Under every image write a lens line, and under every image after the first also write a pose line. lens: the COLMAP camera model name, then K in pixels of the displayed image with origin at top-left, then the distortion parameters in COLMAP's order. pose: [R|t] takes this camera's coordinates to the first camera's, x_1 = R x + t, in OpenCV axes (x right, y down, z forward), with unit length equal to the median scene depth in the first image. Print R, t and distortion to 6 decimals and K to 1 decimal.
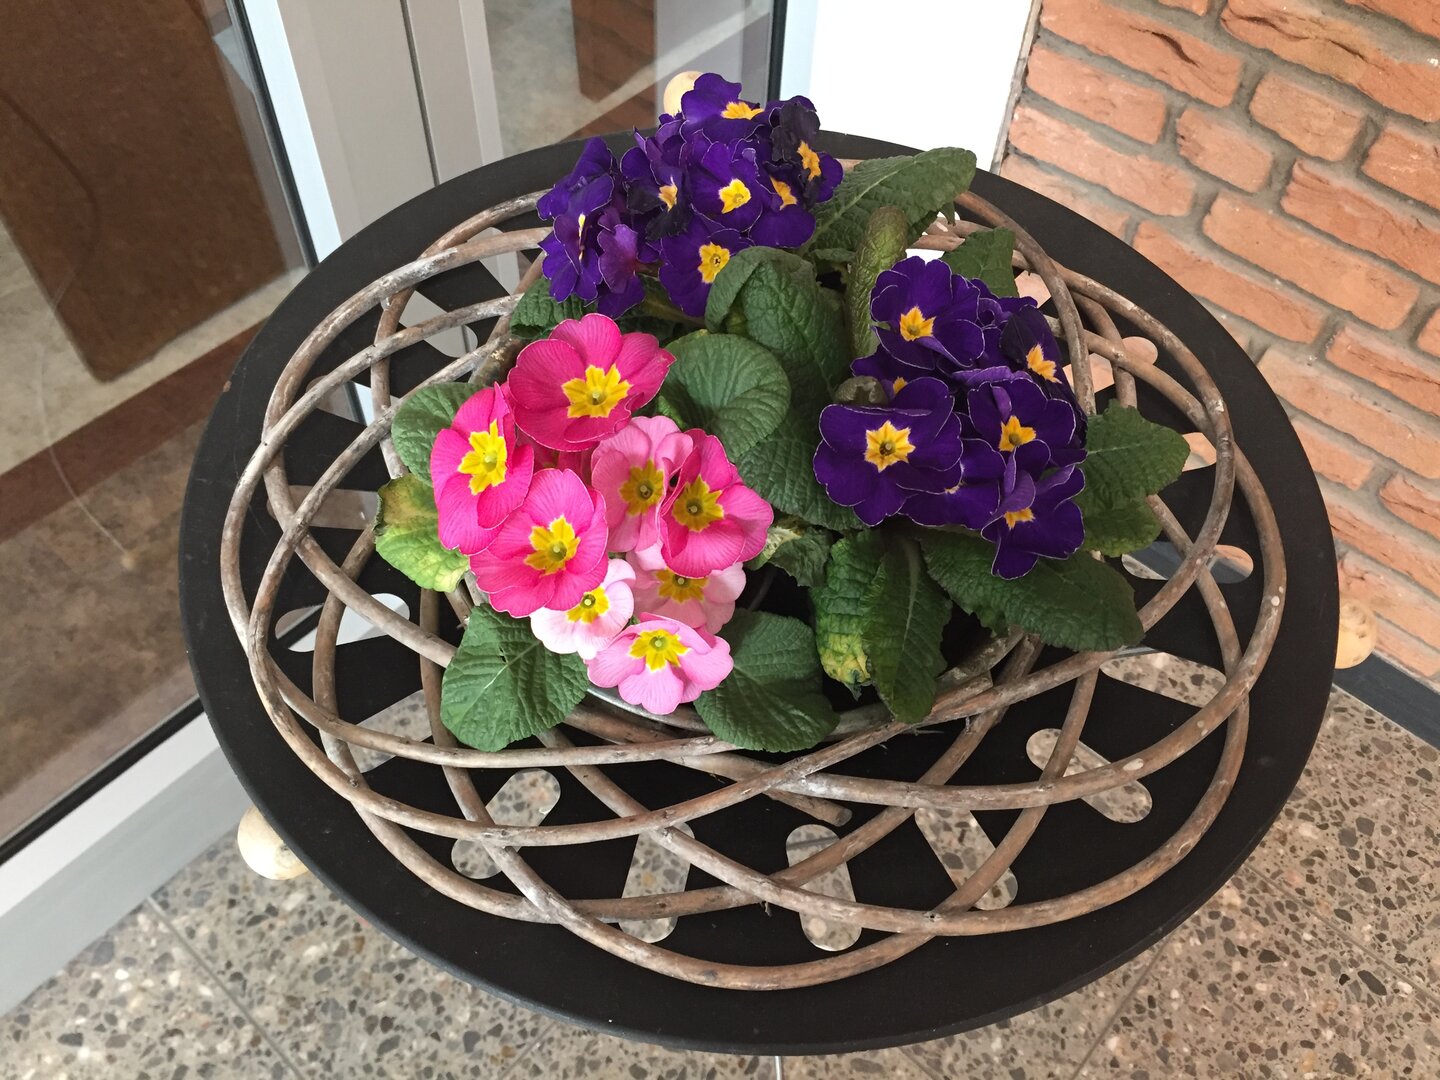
lens RADIAL K [[1236.3, 0, 723.2], [0, 1236.3, 537.4], [0, 0, 1]] dist [0.078604, -0.111135]
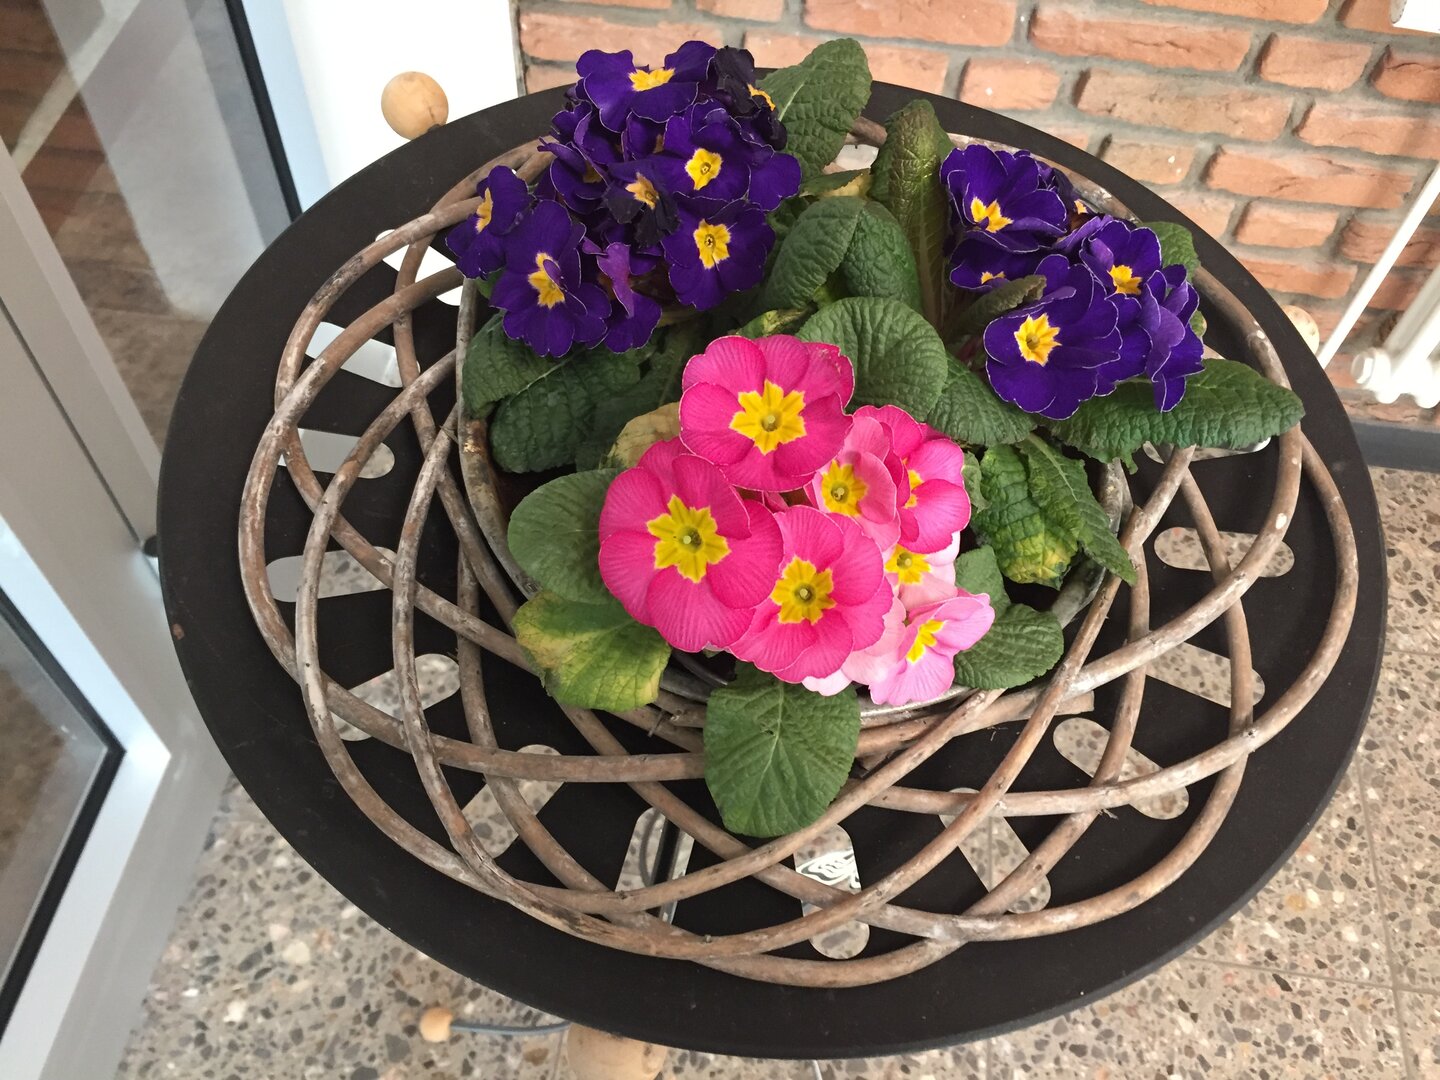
lens RADIAL K [[1236.3, 0, 718.9], [0, 1236.3, 545.1], [0, 0, 1]] dist [0.078604, -0.111135]
pose [[0.827730, -0.459186, 0.322509, -0.434334], [0.437311, 0.888029, 0.141997, -0.166350], [-0.351600, 0.023502, 0.935855, 0.164745]]
